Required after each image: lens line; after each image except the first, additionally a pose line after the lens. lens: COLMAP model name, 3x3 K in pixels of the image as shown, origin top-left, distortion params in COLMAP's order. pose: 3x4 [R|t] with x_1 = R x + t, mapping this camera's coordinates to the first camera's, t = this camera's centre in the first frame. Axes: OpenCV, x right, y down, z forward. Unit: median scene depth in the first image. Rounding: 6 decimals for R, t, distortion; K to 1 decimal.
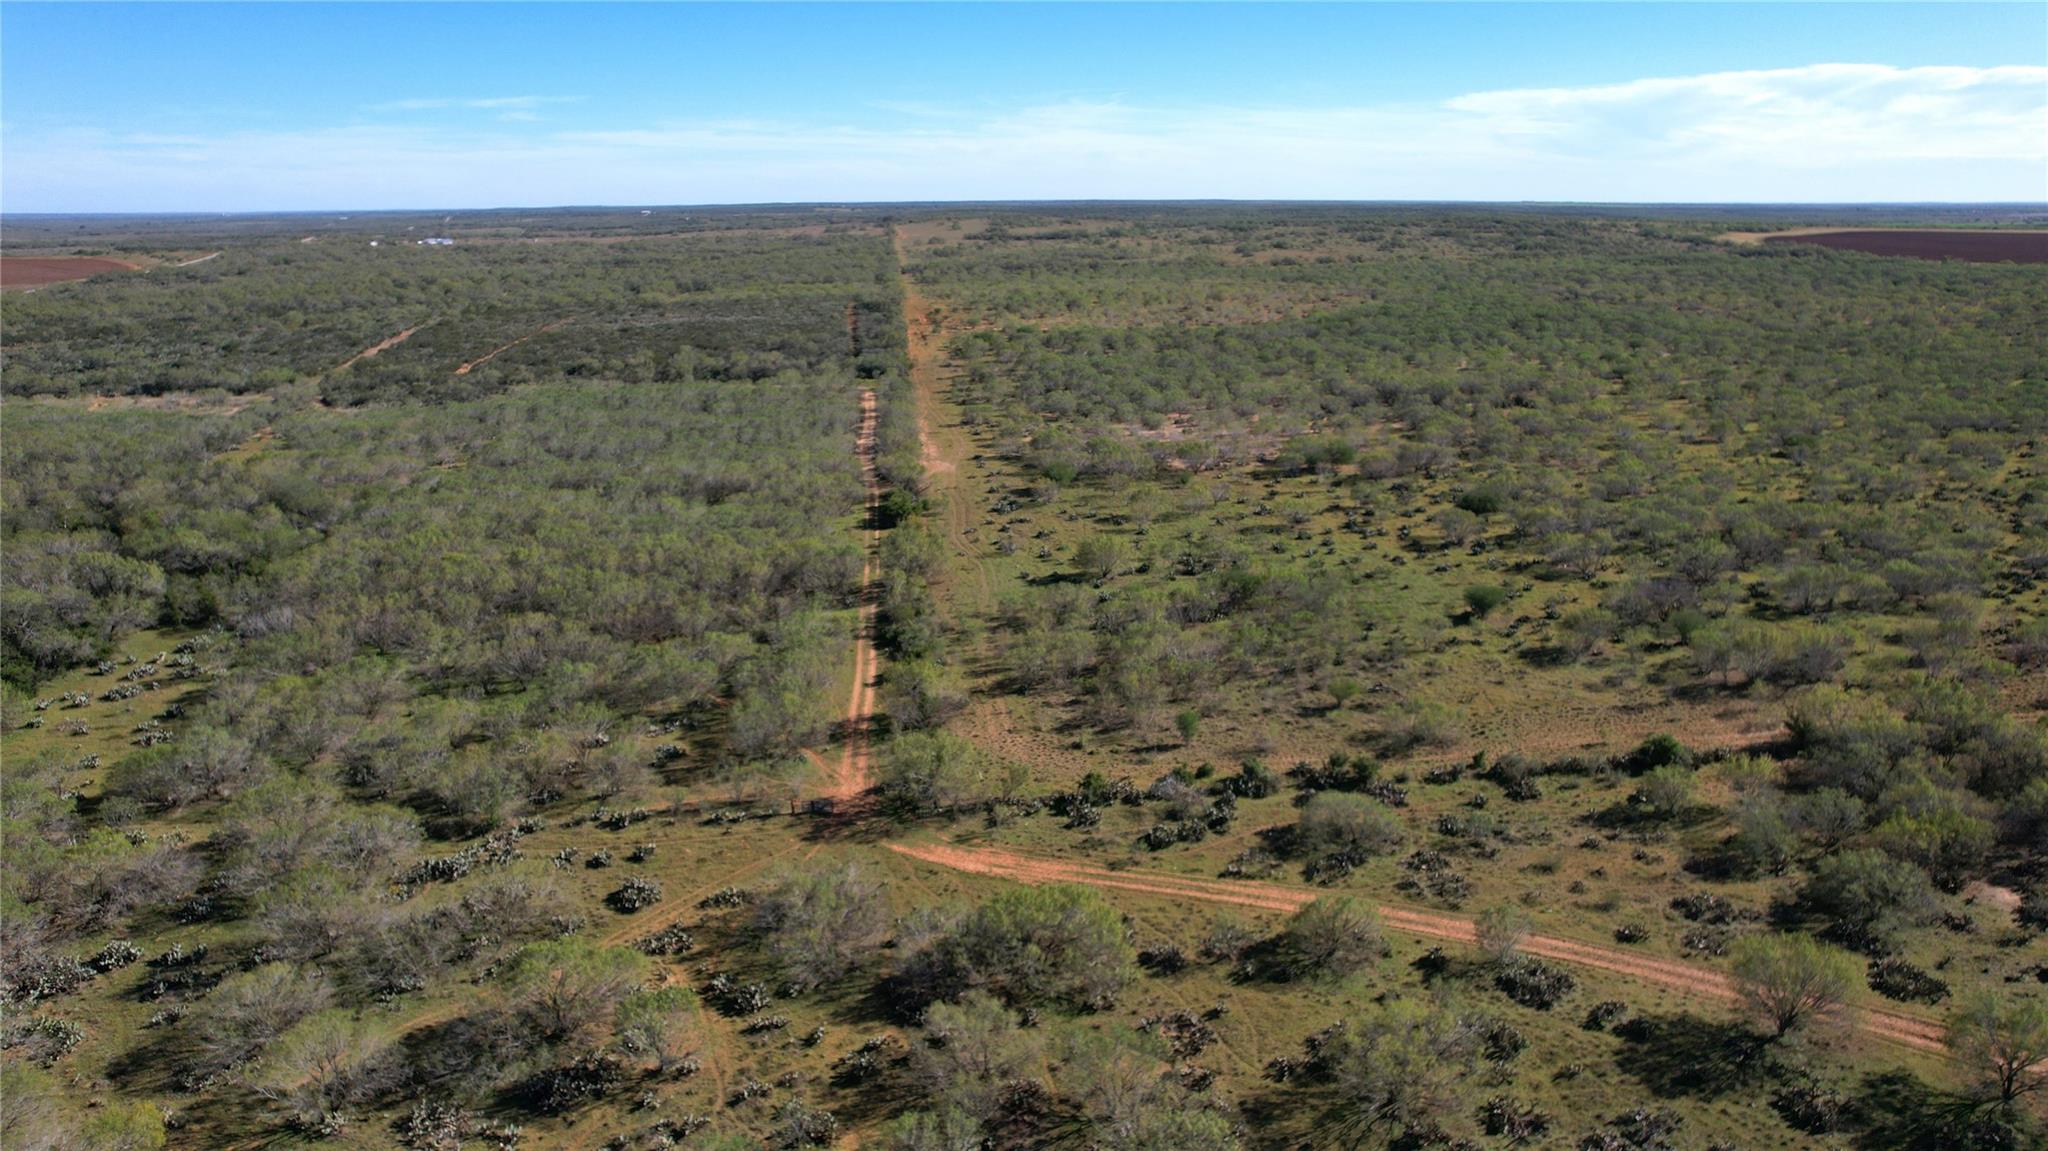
lens RADIAL K [[1313.8, 0, 1022.0], [0, 1313.8, 577.9], [0, 0, 1]] dist [-0.080343, 0.070077]
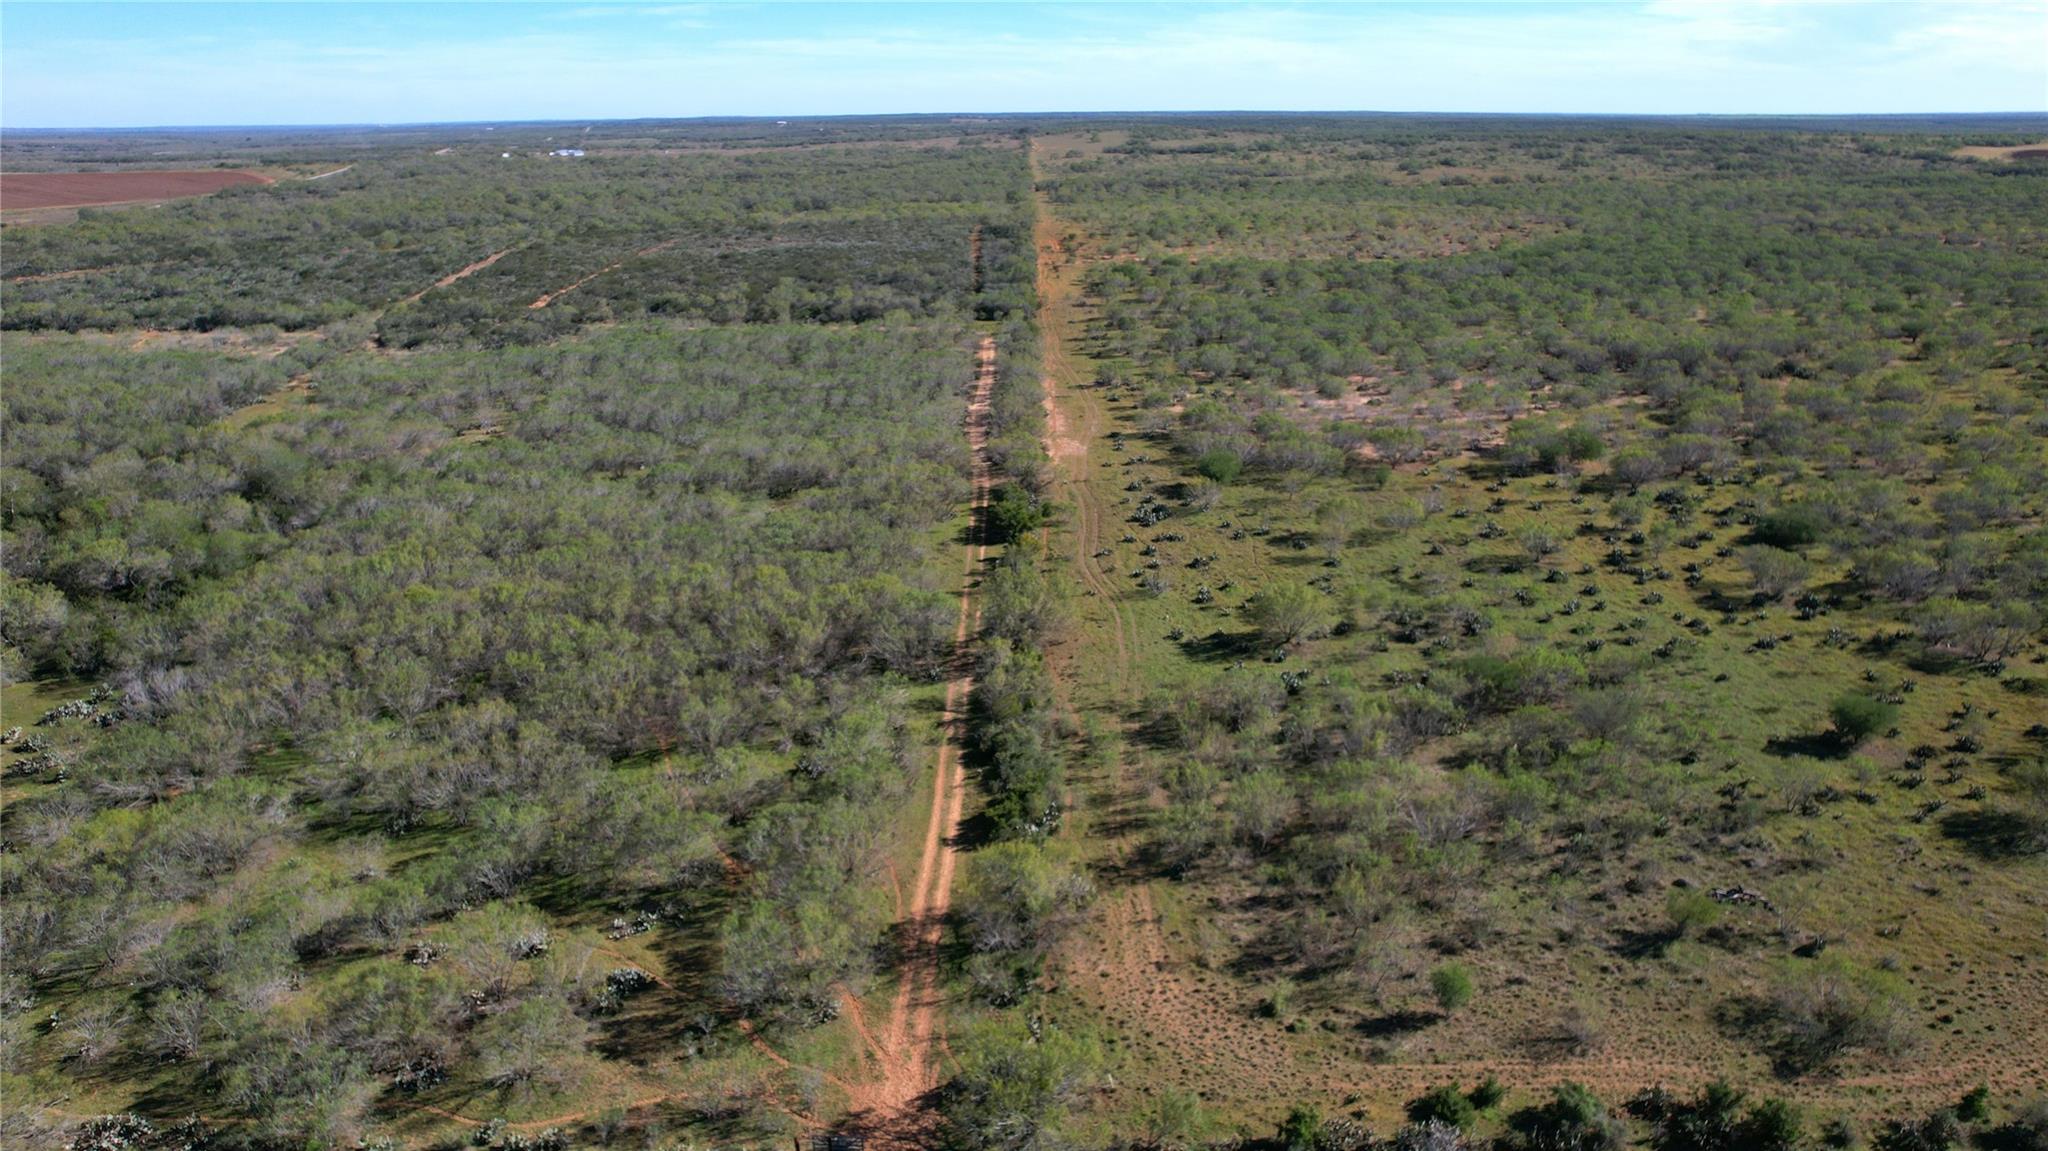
lens RADIAL K [[1316.8, 0, 1022.4], [0, 1316.8, 570.2], [0, 0, 1]] dist [-0.086046, 0.075980]
pose [[0.994832, 0.032355, -0.096244, -0.009189], [-0.026823, 0.997943, 0.058228, -0.050008], [0.097930, -0.055346, 0.993653, 0.171755]]
